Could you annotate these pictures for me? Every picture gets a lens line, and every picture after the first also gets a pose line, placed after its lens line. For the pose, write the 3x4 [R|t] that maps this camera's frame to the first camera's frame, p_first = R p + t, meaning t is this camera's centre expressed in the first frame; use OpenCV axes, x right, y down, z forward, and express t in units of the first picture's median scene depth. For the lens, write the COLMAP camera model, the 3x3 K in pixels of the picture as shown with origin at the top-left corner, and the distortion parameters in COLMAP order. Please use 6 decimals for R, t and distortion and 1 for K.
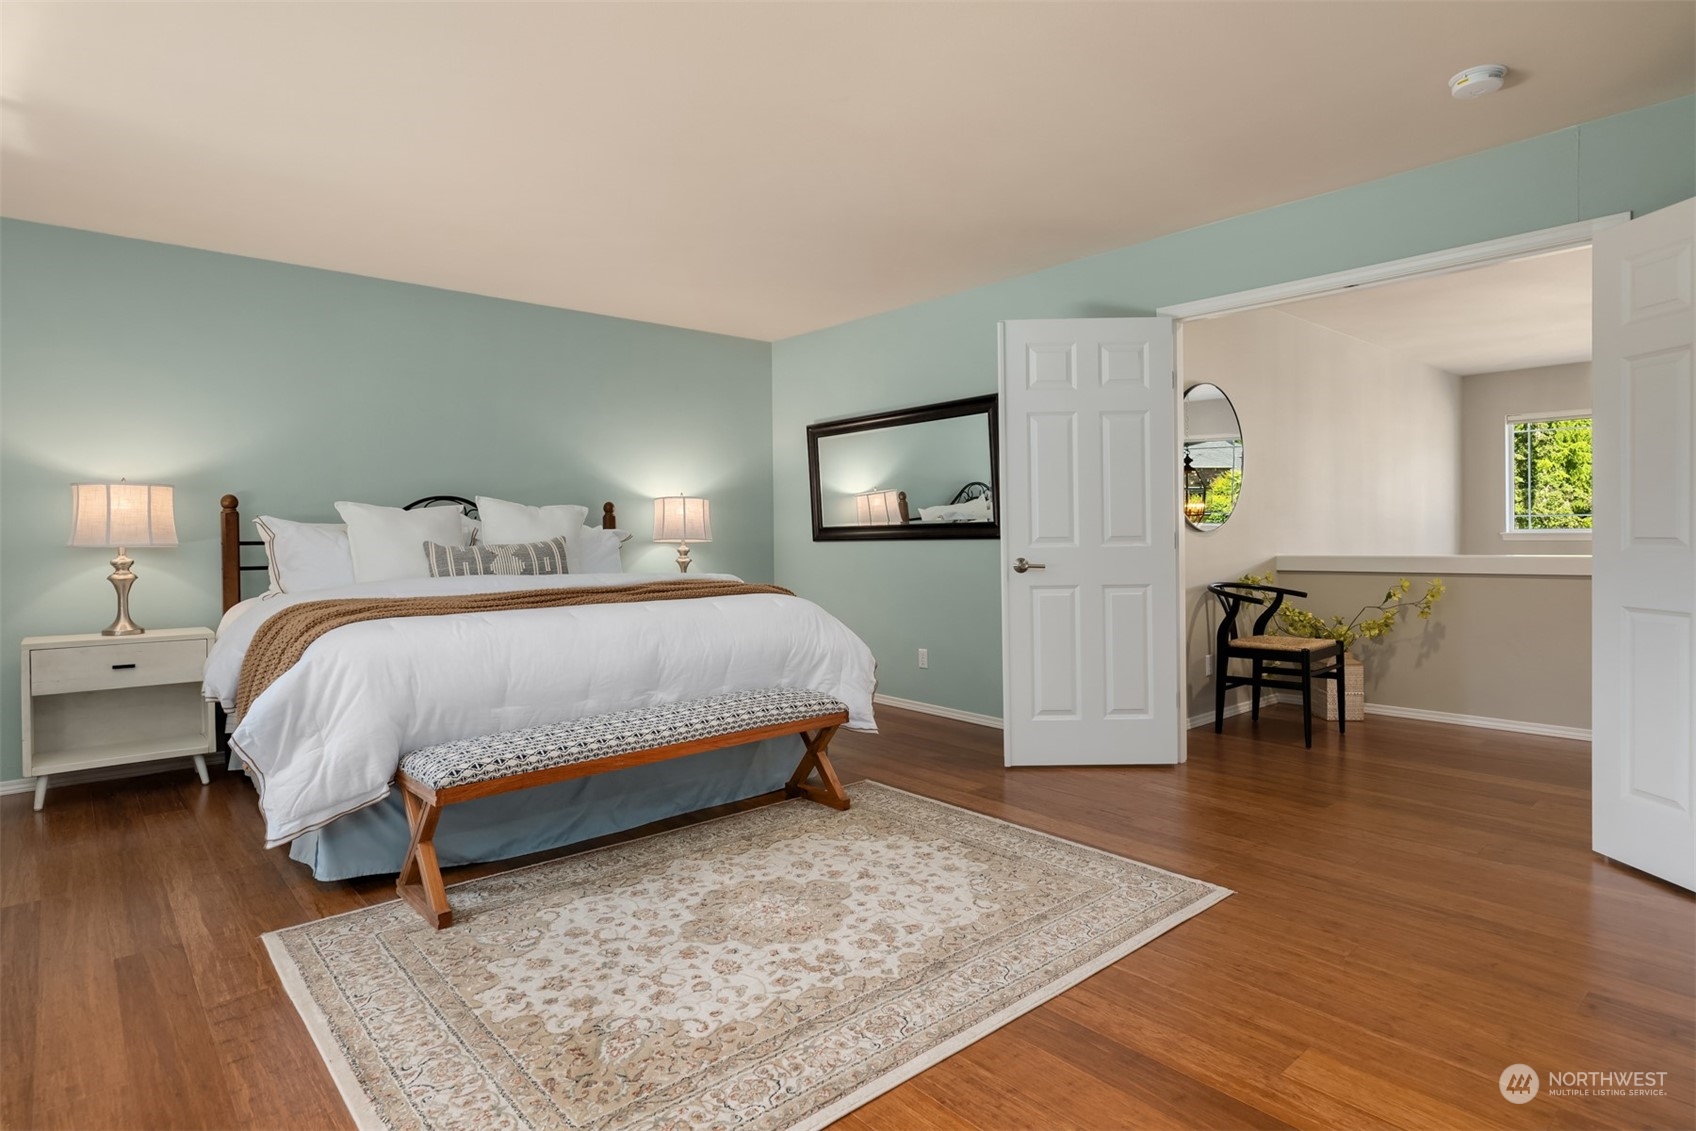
lens RADIAL K [[897.2, 0, 855.9], [0, 897.2, 555.6], [0, 0, 1]] dist [0.007528, 0.002636]
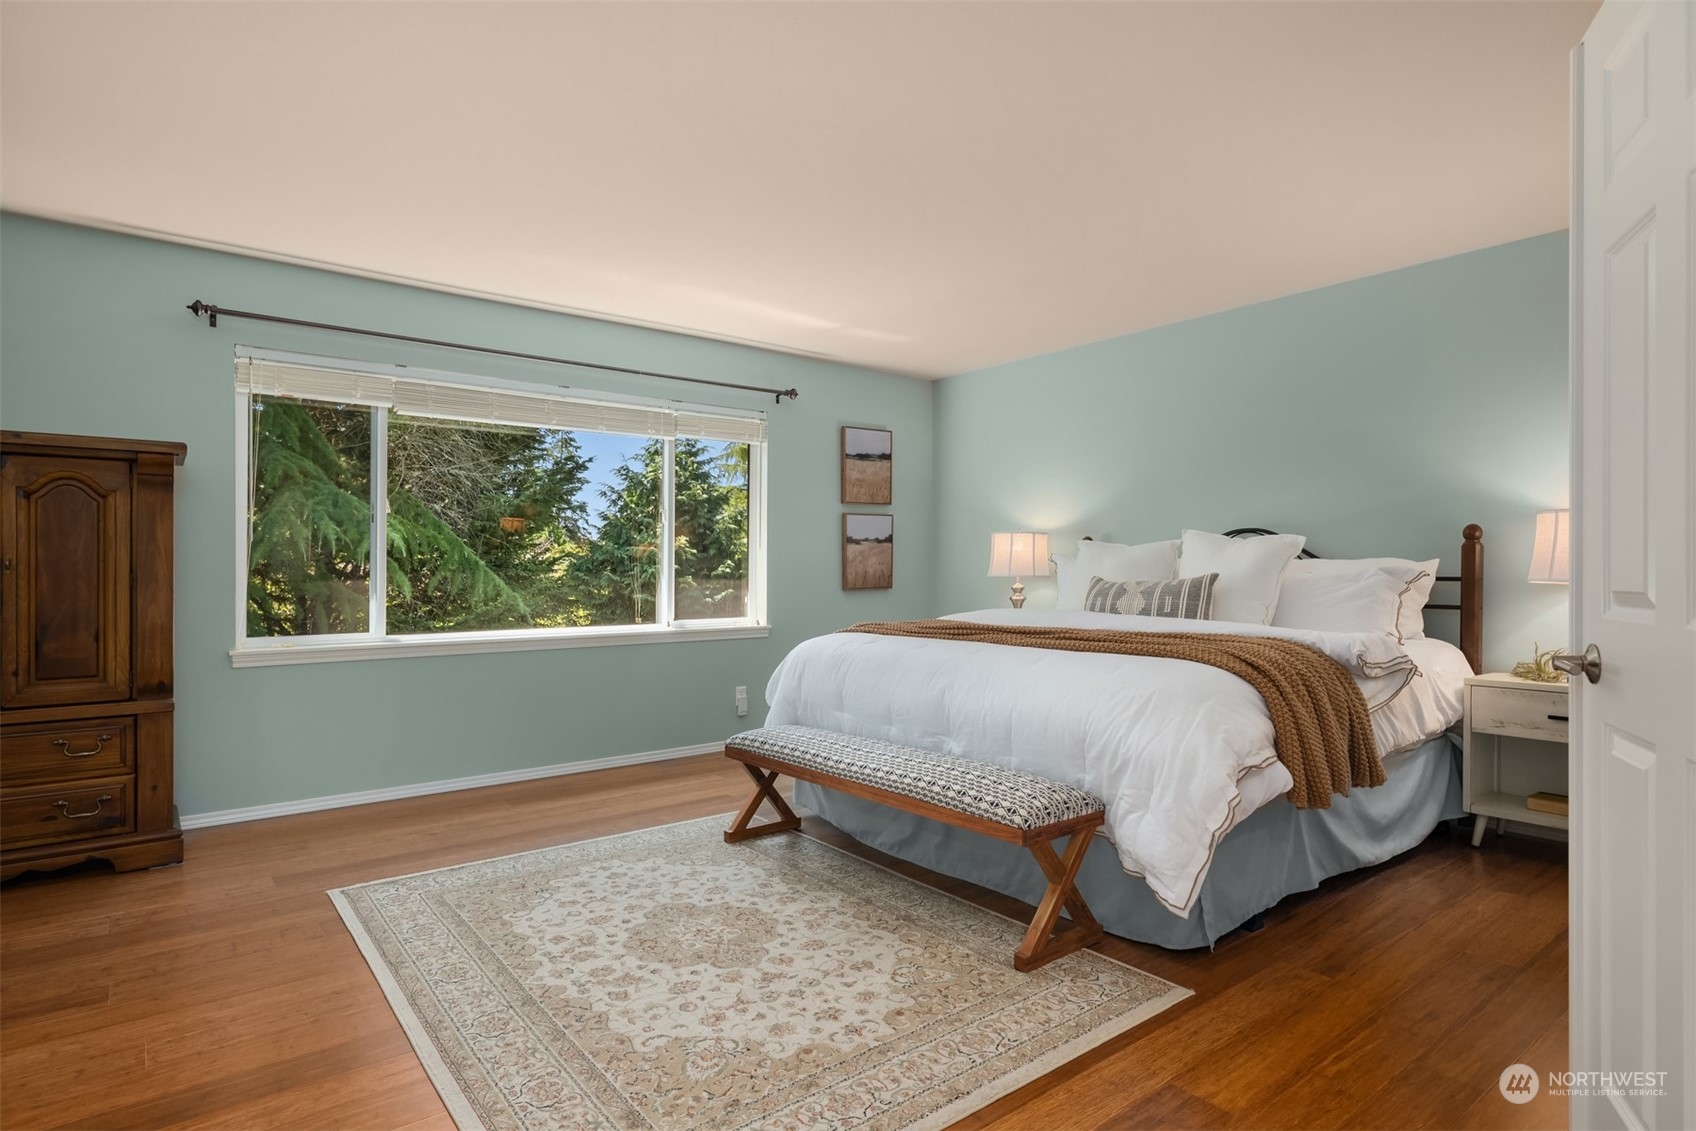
lens RADIAL K [[897.2, 0, 856.2], [0, 897.2, 567.2], [0, 0, 1]] dist [0.007528, 0.002636]
pose [[-0.053993, 0.006647, -0.998519, 0.879974], [-0.023555, 0.999691, 0.007929, -0.043028], [0.998263, 0.023948, -0.053820, 1.144611]]
